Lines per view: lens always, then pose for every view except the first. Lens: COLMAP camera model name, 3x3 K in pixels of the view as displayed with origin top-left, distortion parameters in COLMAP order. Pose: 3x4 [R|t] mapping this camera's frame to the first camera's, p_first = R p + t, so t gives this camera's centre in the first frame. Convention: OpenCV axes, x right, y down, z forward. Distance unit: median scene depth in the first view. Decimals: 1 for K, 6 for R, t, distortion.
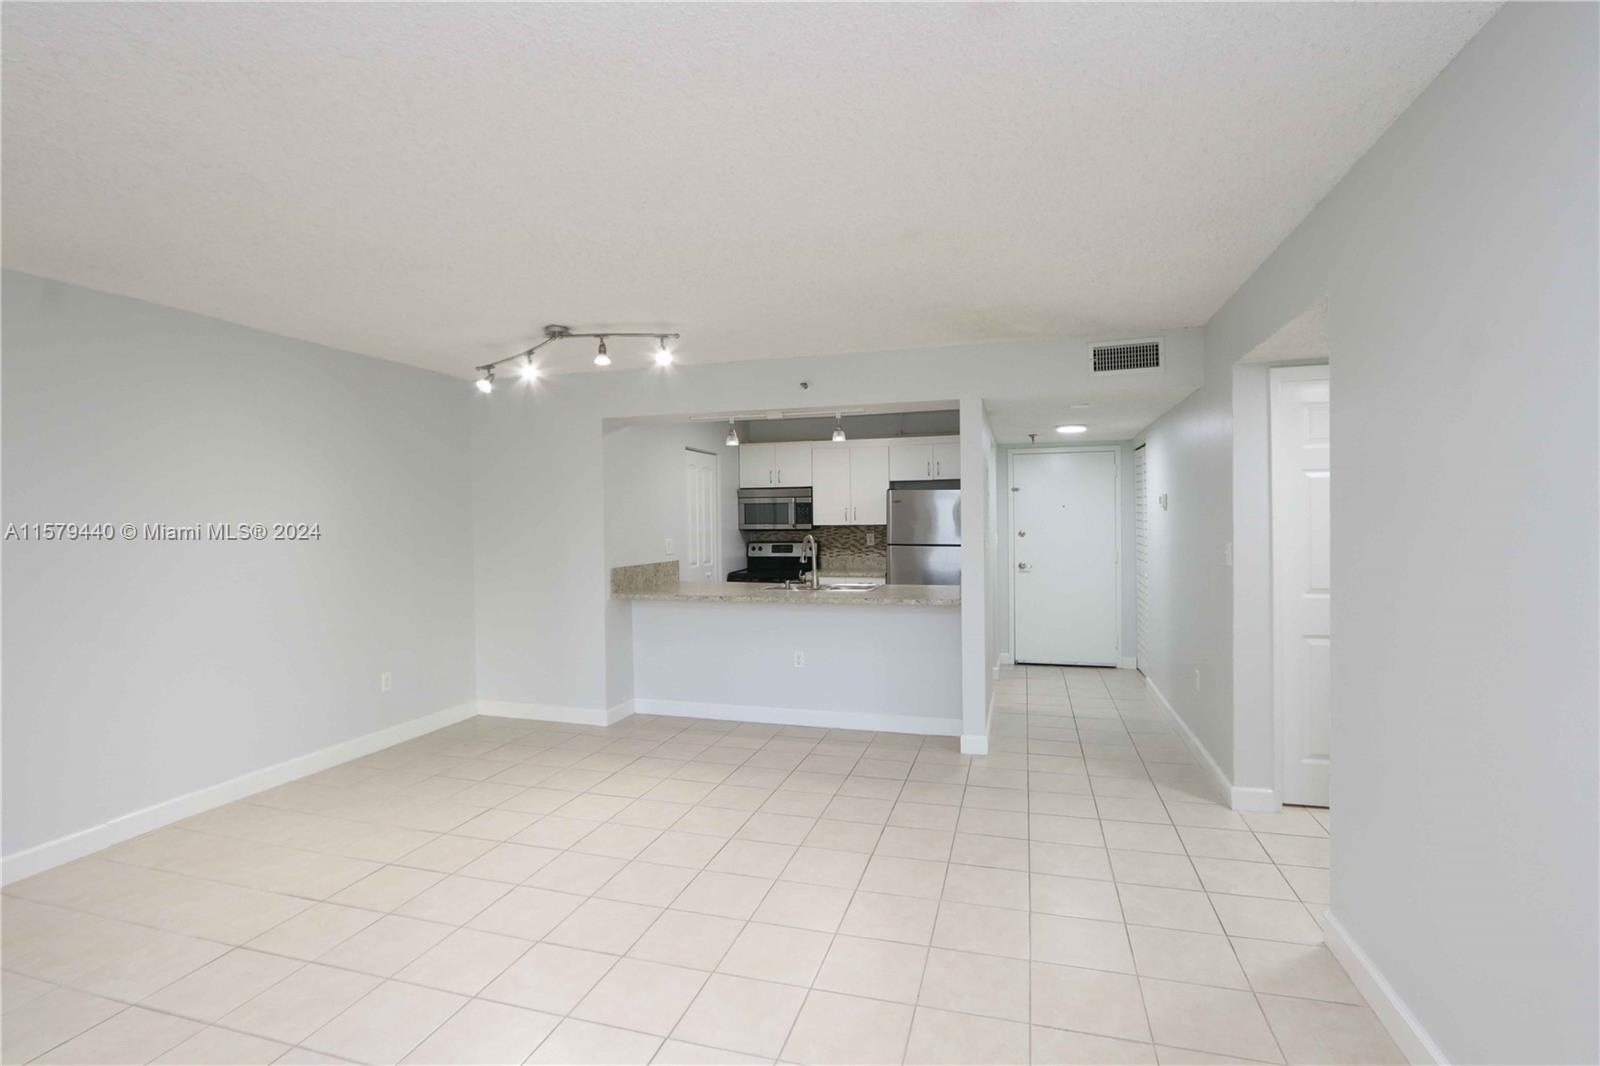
lens RADIAL K [[765.8, 0, 800.0], [0, 765.8, 533.0], [0, 0, 1]] dist [-0.002529, -0.000095]
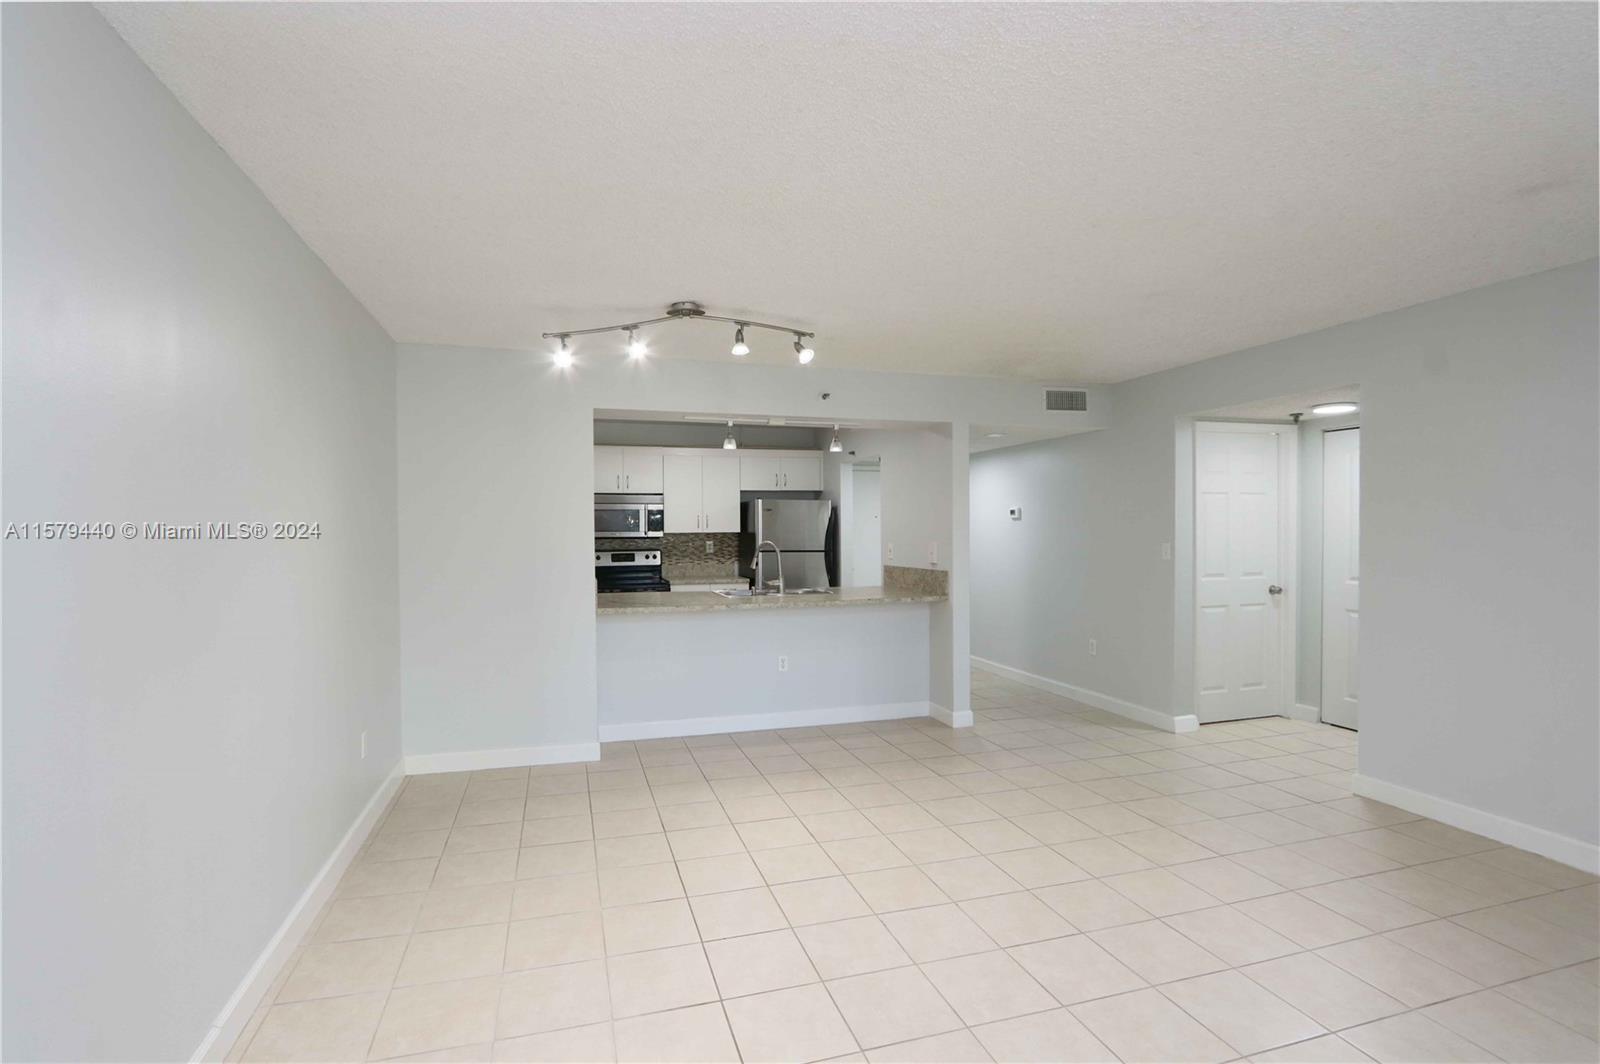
lens RADIAL K [[746.9, 0, 776.2], [0, 746.9, 545.3], [0, 0, 1]] dist [-0.001359, -0.000138]
pose [[0.838409, -0.007301, 0.544993, -0.400793], [0.006527, 0.999973, 0.003355, 0.003685], [-0.545002, 0.000744, 0.838434, 0.126610]]
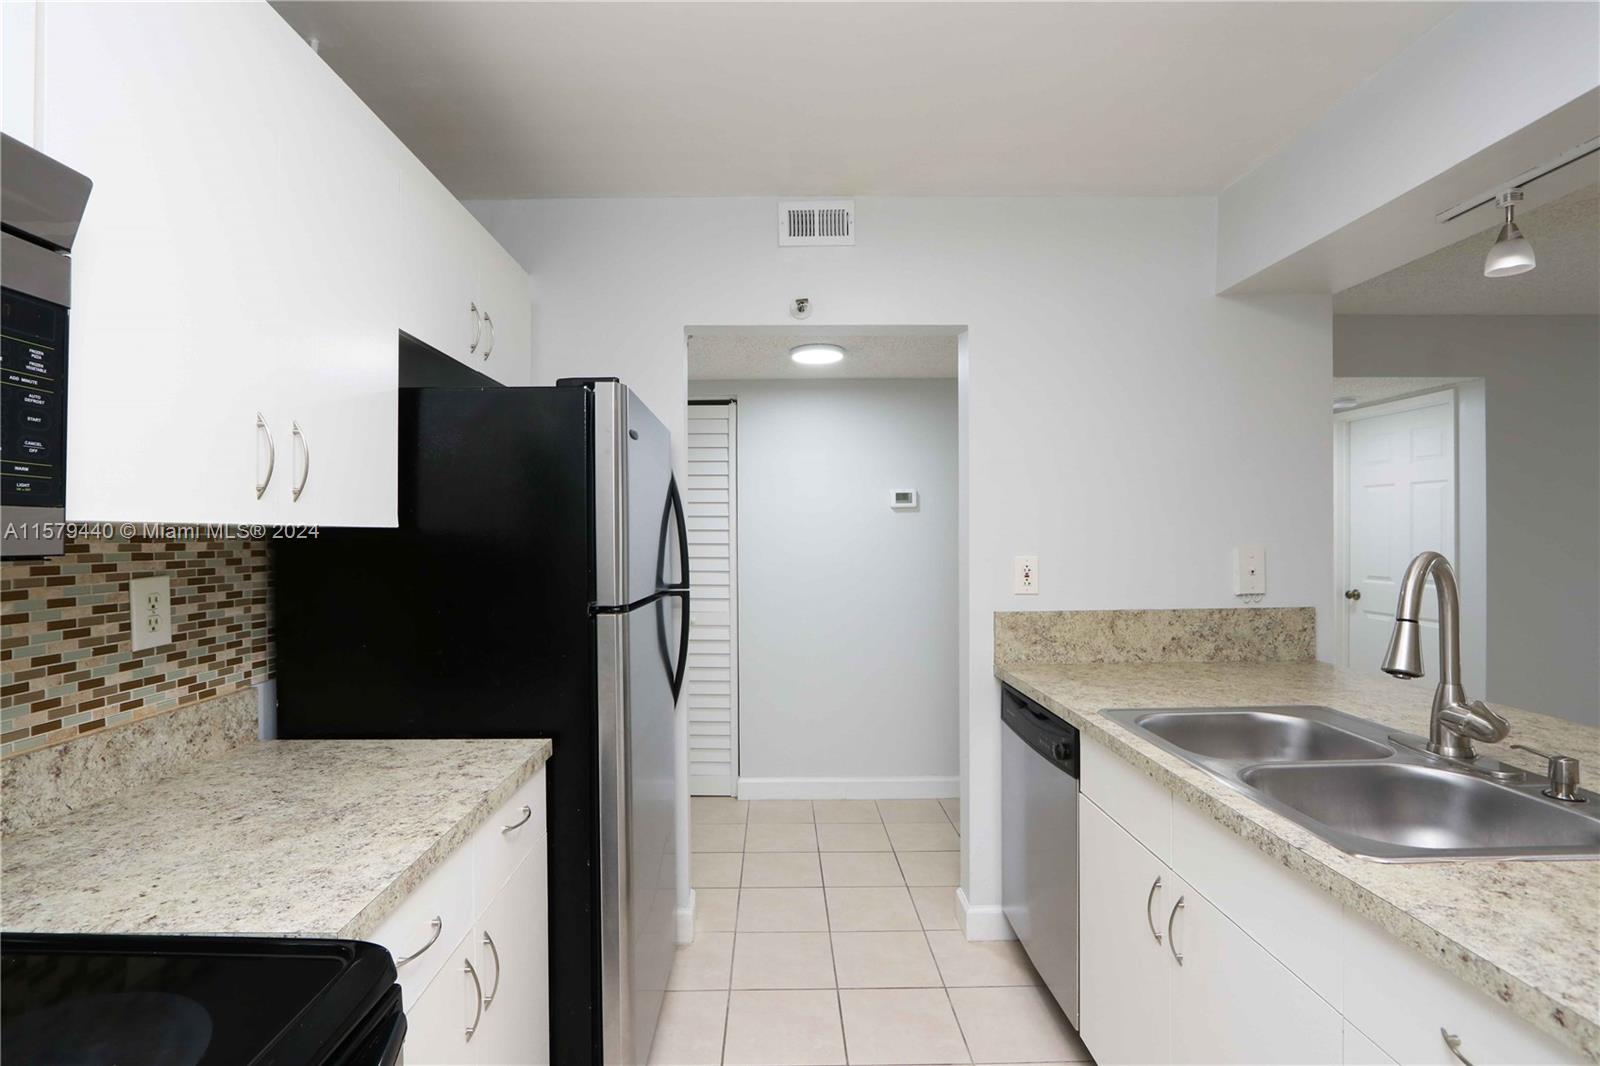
lens RADIAL K [[765.8, 0, 800.0], [0, 765.8, 533.0], [0, 0, 1]] dist [-0.002529, -0.000095]
pose [[-0.310256, 0.013445, 0.950558, -0.127449], [0.021485, 0.999744, -0.007129, -0.005709], [-0.950410, 0.018211, -0.310466, 0.974914]]
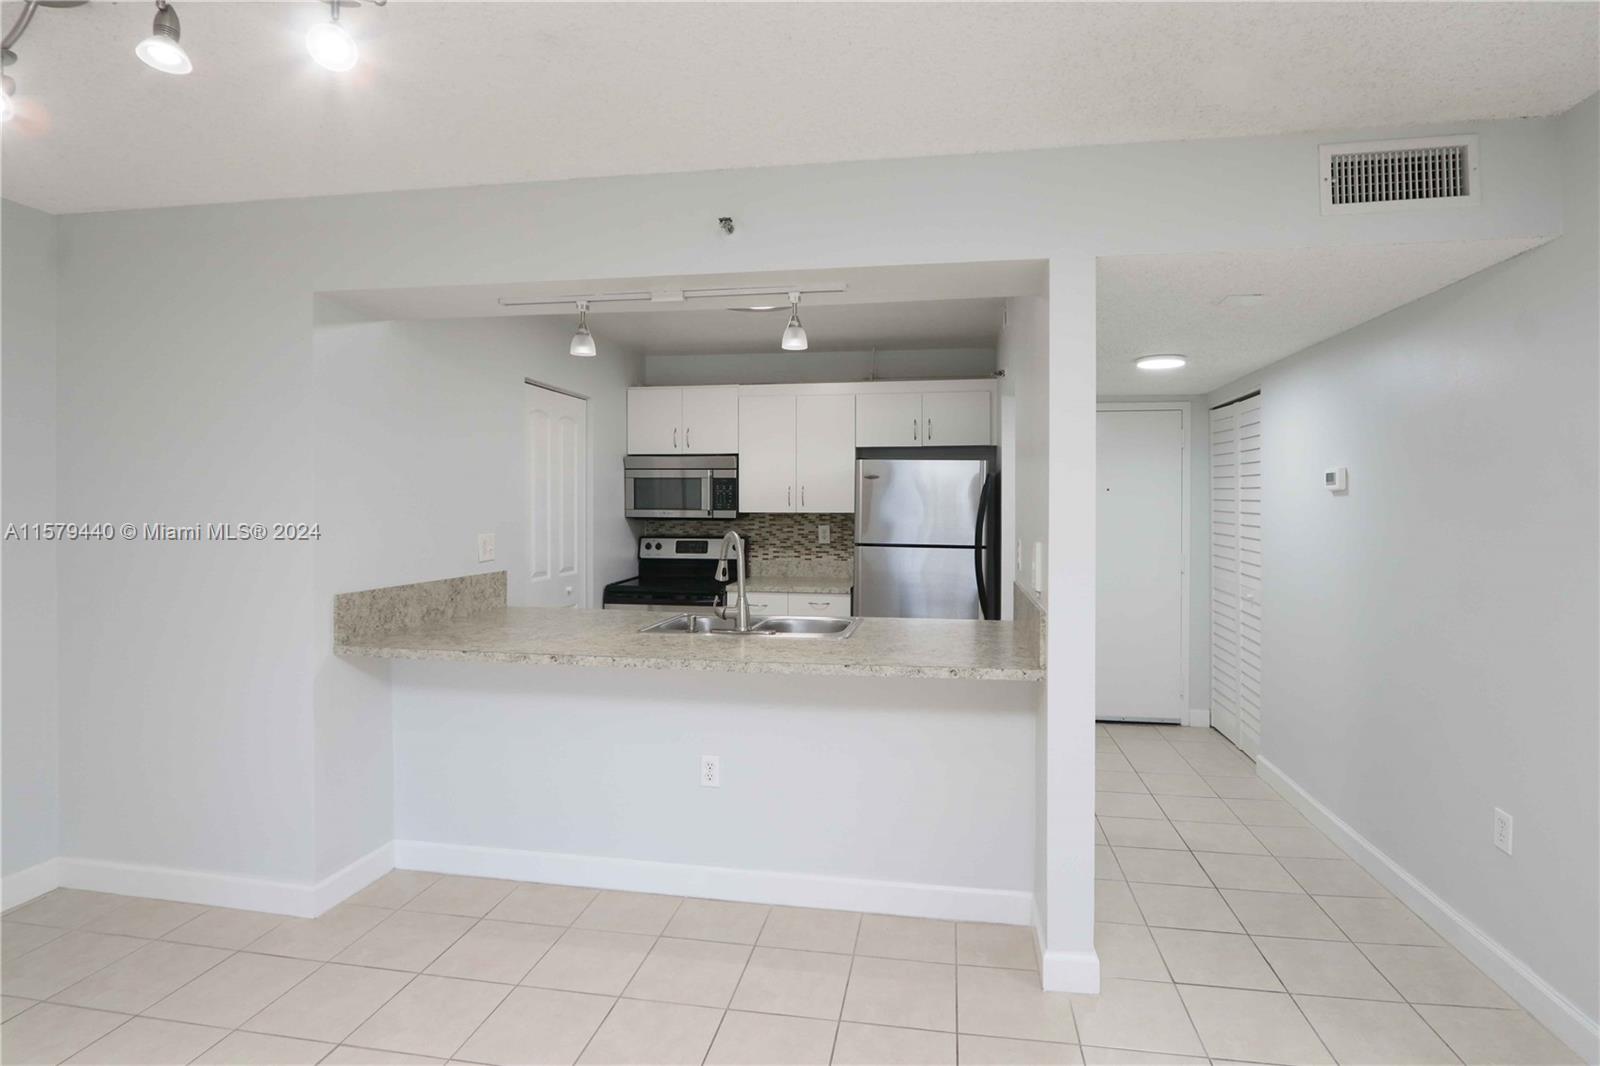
lens RADIAL K [[786.1, 0, 826.2], [0, 786.1, 511.6], [0, 0, 1]] dist [-0.005235, -0.000608]
pose [[0.991307, 0.012357, 0.130989, 0.003011], [-0.011166, 0.999889, -0.009825, -0.005269], [-0.131096, 0.008277, 0.991335, 0.333771]]
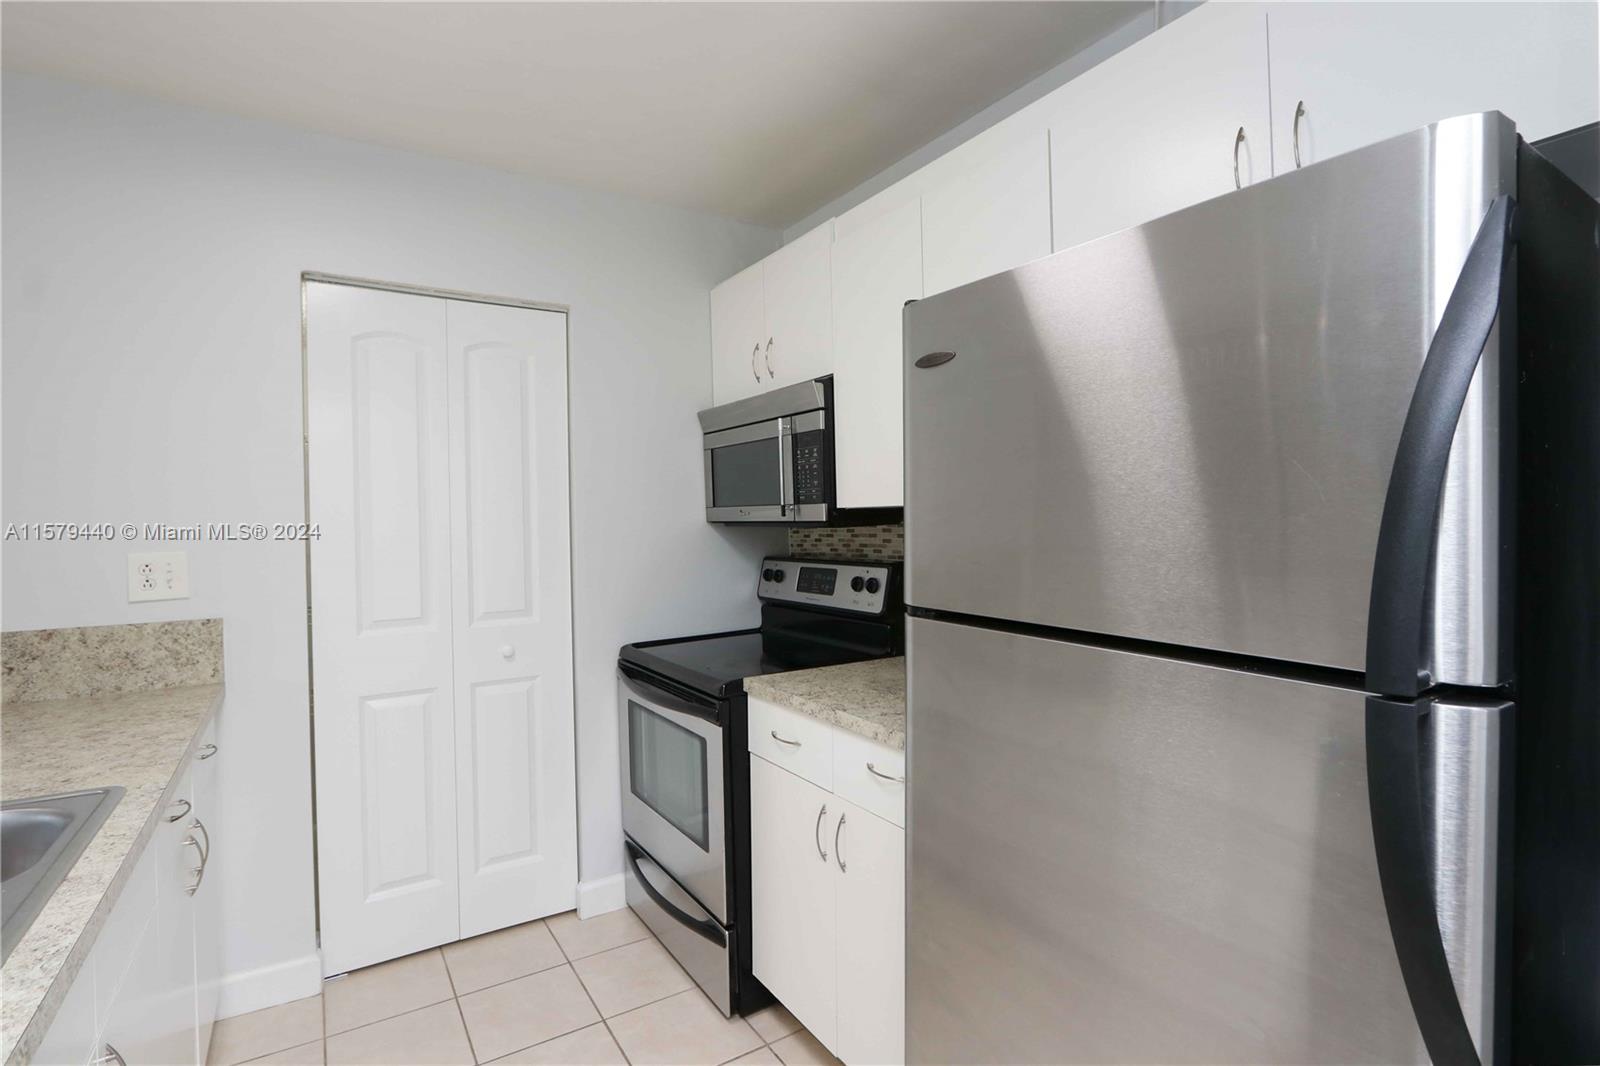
lens RADIAL K [[765.8, 0, 800.0], [0, 765.8, 533.0], [0, 0, 1]] dist [-0.002529, -0.000095]
pose [[0.753524, 0.011353, -0.657322, 0.205922], [-0.004338, 0.999915, 0.012297, -0.004491], [0.657406, -0.006414, 0.753509, 0.807921]]
